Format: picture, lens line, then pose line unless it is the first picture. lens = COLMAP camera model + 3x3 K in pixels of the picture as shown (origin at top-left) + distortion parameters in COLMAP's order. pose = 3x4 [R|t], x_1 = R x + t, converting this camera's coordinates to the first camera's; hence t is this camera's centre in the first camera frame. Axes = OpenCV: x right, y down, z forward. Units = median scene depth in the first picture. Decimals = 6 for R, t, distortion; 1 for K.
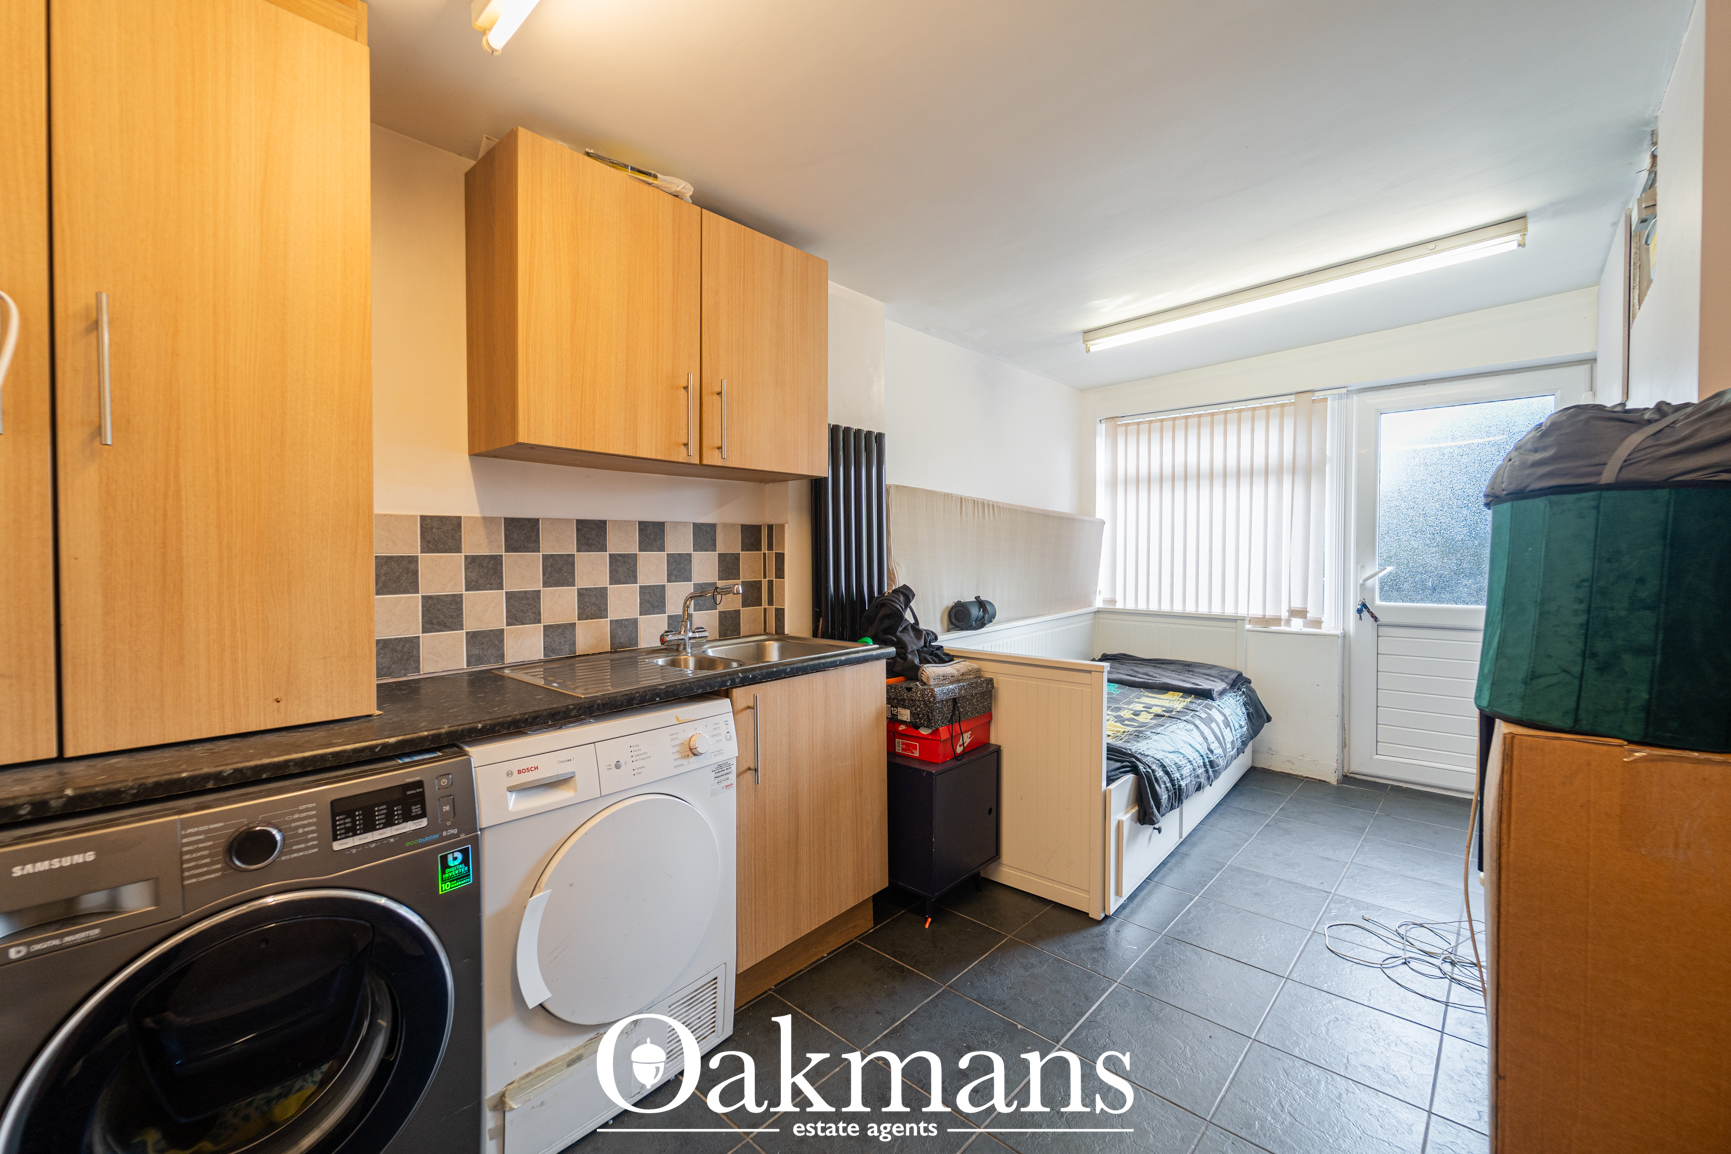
lens RADIAL K [[699.1, 0, 864.5], [0, 699.1, 569.7], [0, 0, 1]] dist [0.005672, -0.004228]
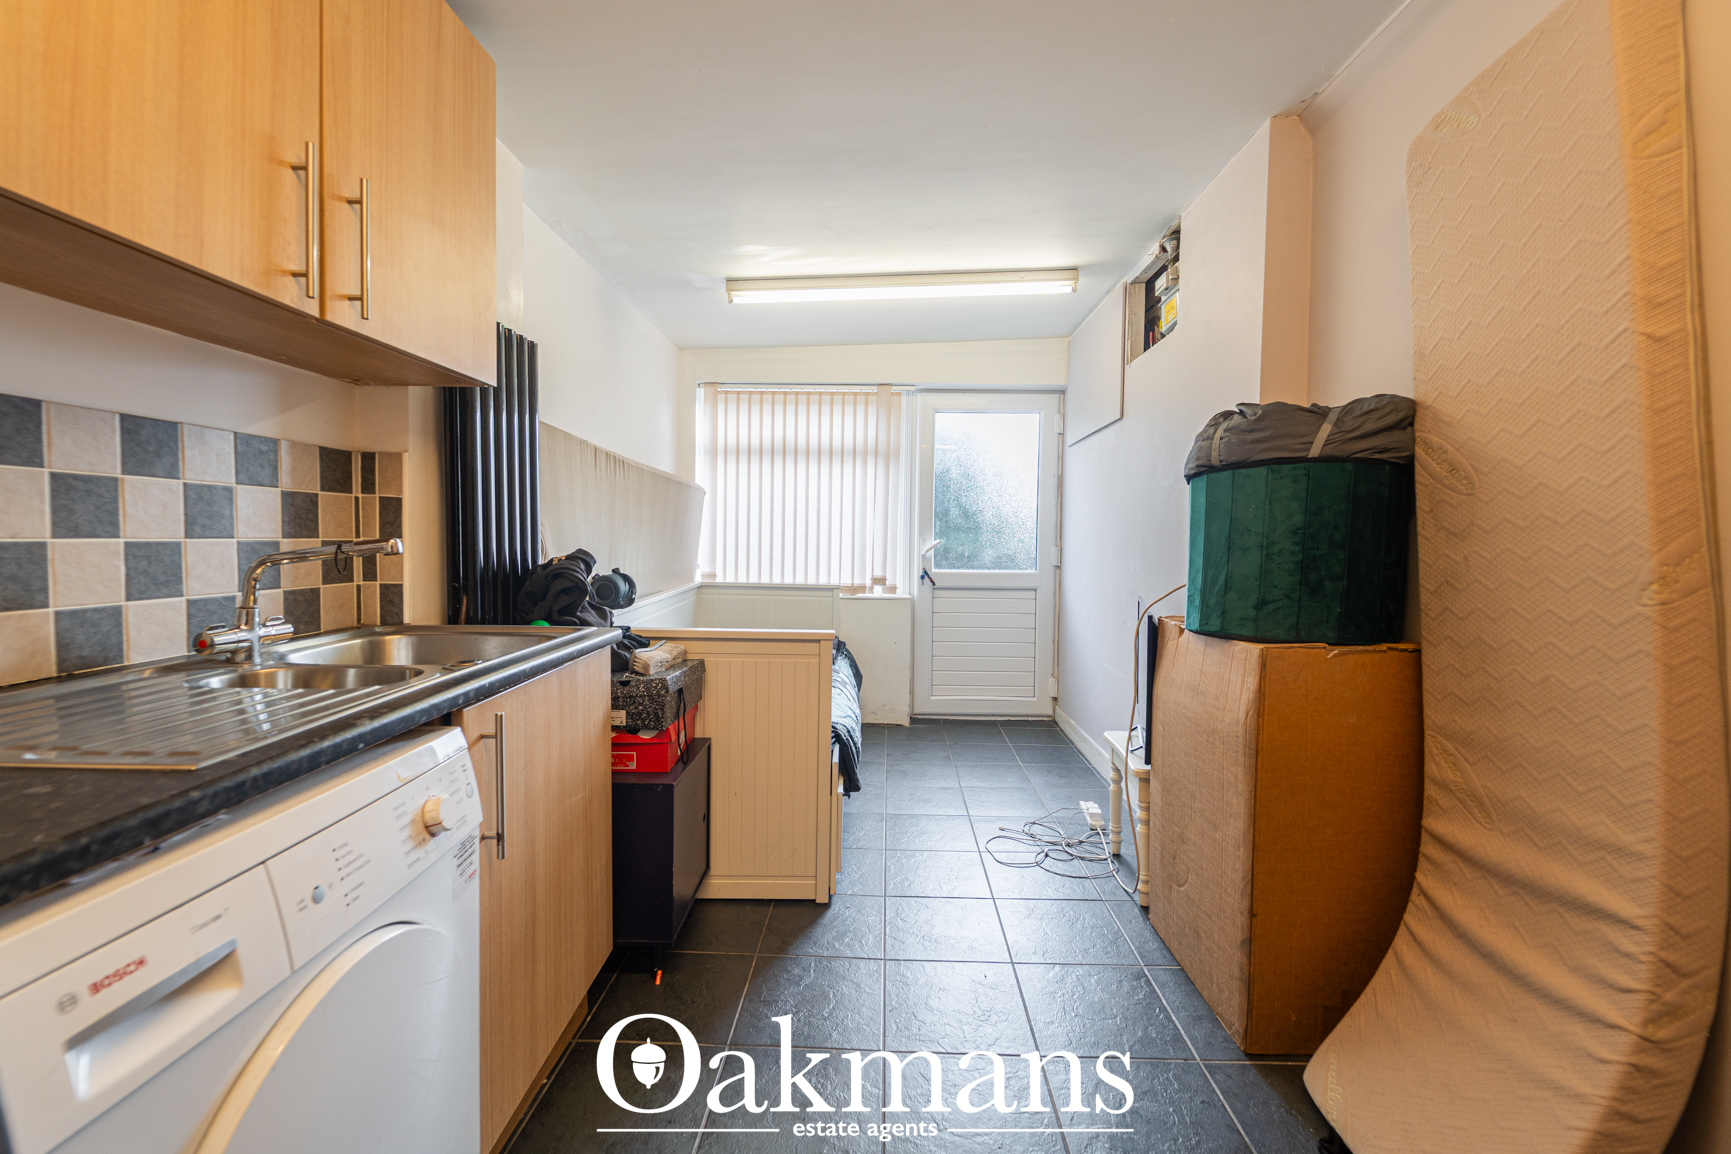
lens RADIAL K [[708.9, 0, 863.4], [0, 708.9, 569.1], [0, 0, 1]] dist [0.008294, -0.004007]
pose [[0.755253, -0.014798, 0.655267, -0.225163], [0.001049, 0.999771, 0.021368, 0.028211], [-0.655433, -0.015451, 0.755095, 0.231282]]
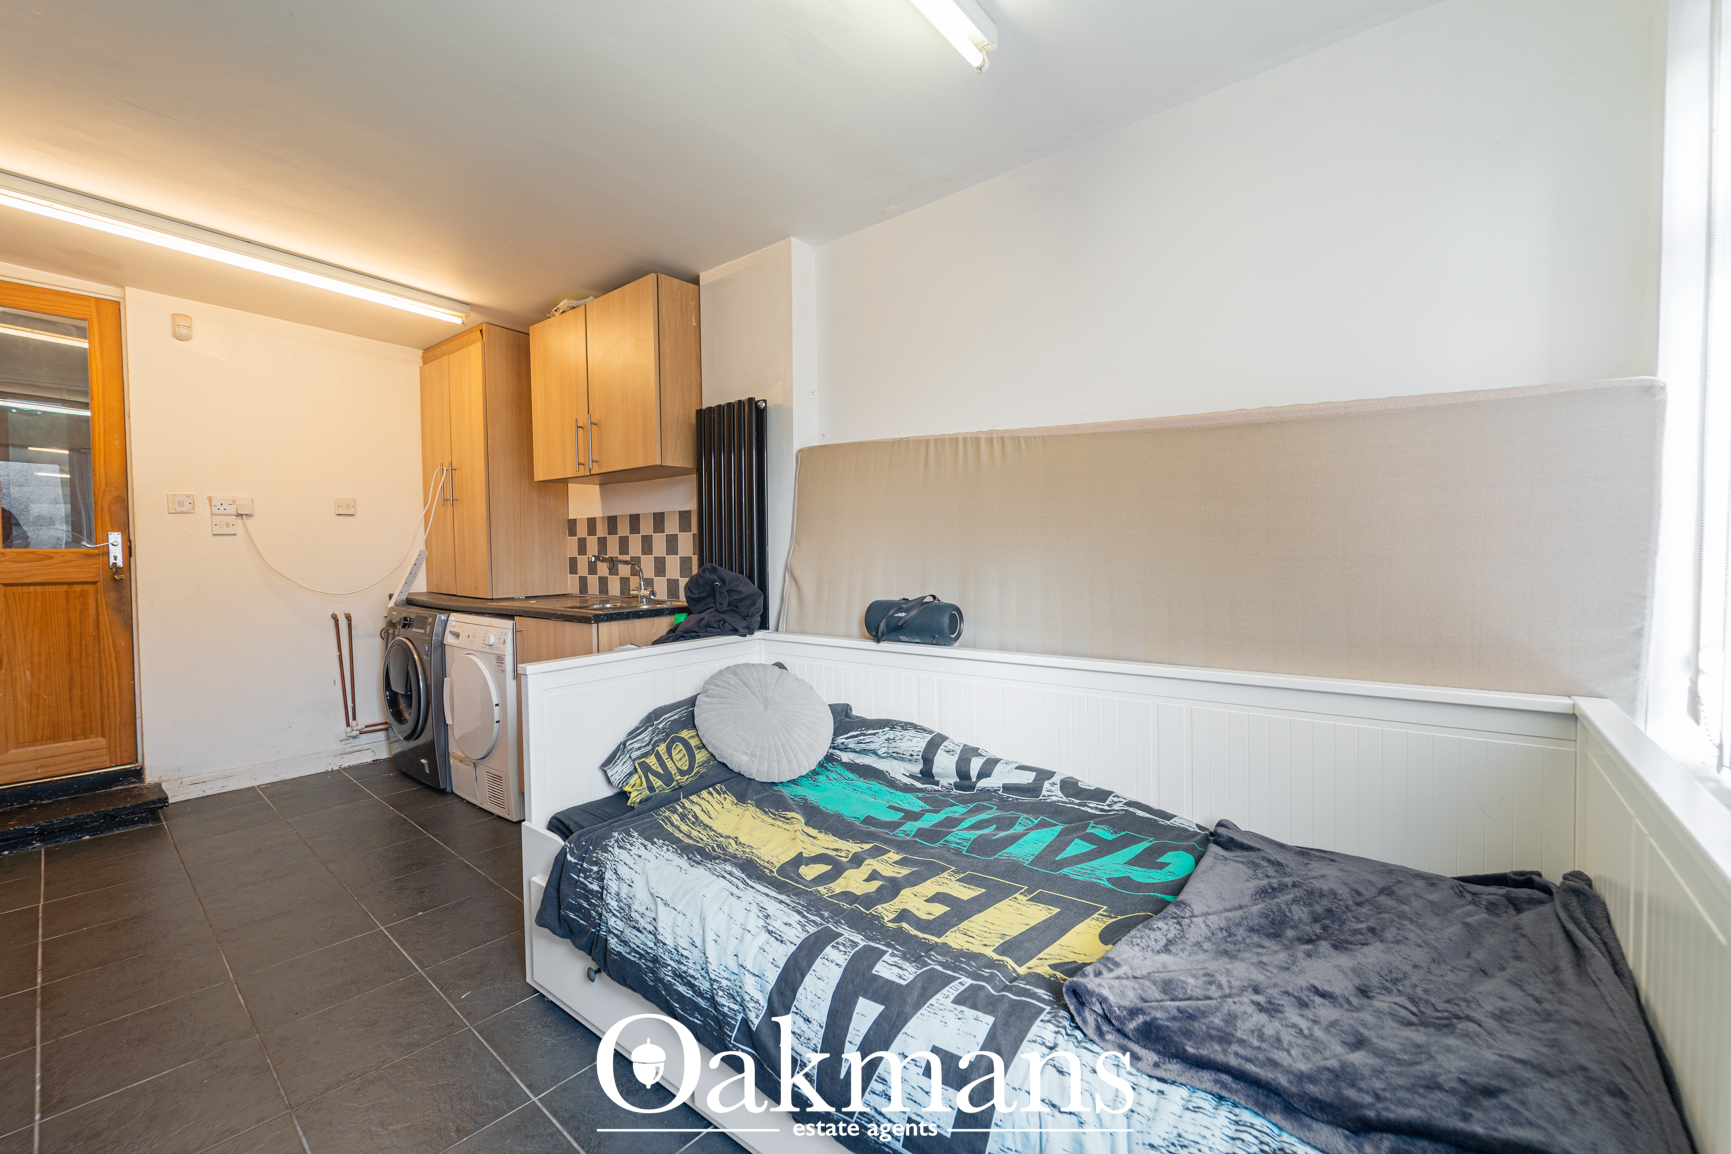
lens RADIAL K [[699.1, 0, 864.5], [0, 699.1, 569.7], [0, 0, 1]] dist [0.005672, -0.004228]
pose [[0.071194, 0.028635, -0.997051, 1.019425], [-0.023106, 0.999367, 0.027052, 0.000572], [0.997195, 0.021112, 0.071811, 1.176388]]
